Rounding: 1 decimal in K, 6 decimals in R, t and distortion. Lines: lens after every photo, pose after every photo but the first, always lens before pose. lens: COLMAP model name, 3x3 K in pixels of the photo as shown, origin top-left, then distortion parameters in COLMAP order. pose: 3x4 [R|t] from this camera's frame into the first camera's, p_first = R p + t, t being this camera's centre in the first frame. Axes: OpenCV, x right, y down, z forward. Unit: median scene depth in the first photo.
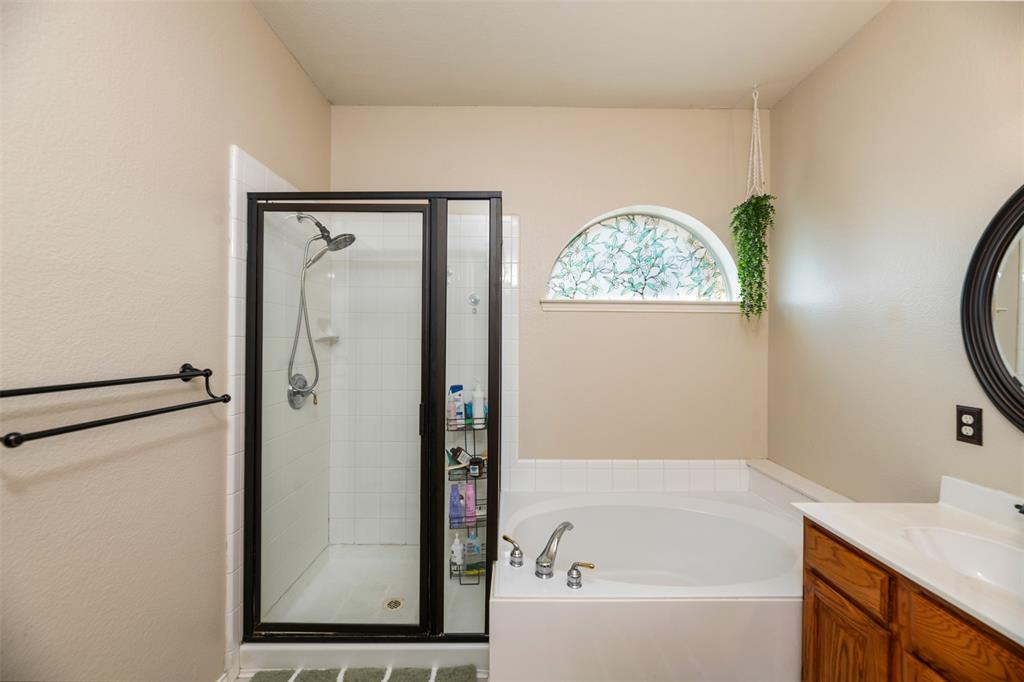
lens RADIAL K [[415.1, 0, 510.2], [0, 415.1, 338.3], [0, 0, 1]] dist [-0.005292, -0.000570]
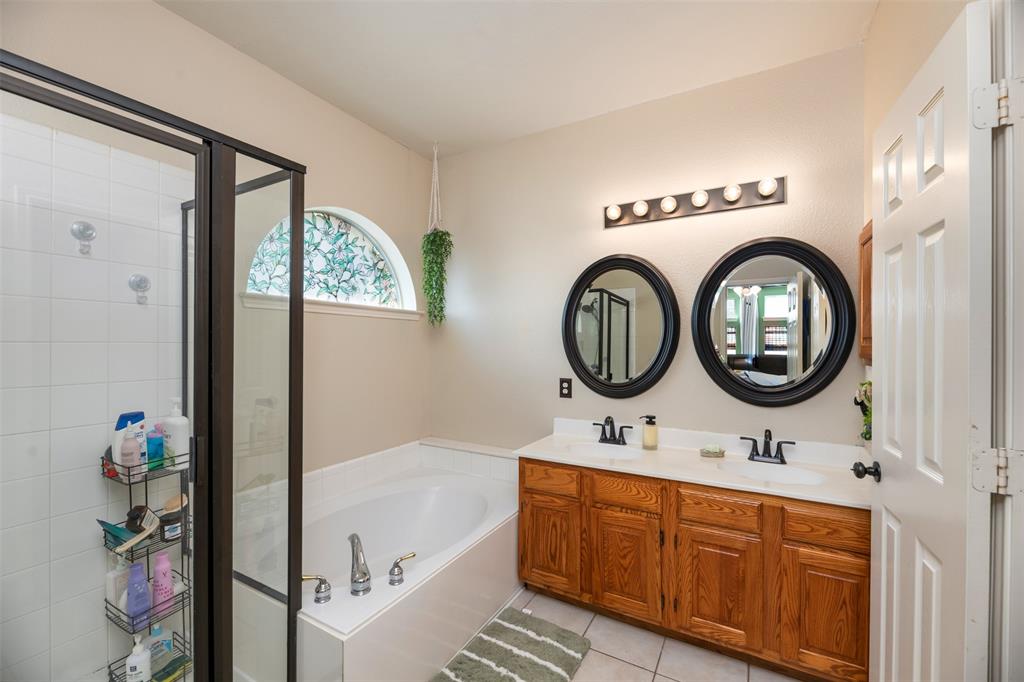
lens RADIAL K [[415.1, 0, 510.2], [0, 415.1, 341.9], [0, 0, 1]] dist [-0.005292, -0.000570]
pose [[0.504861, -0.000603, 0.863200, -0.331082], [-0.003769, 0.999989, 0.002903, -0.002160], [-0.863192, -0.004719, 0.504853, 0.135758]]
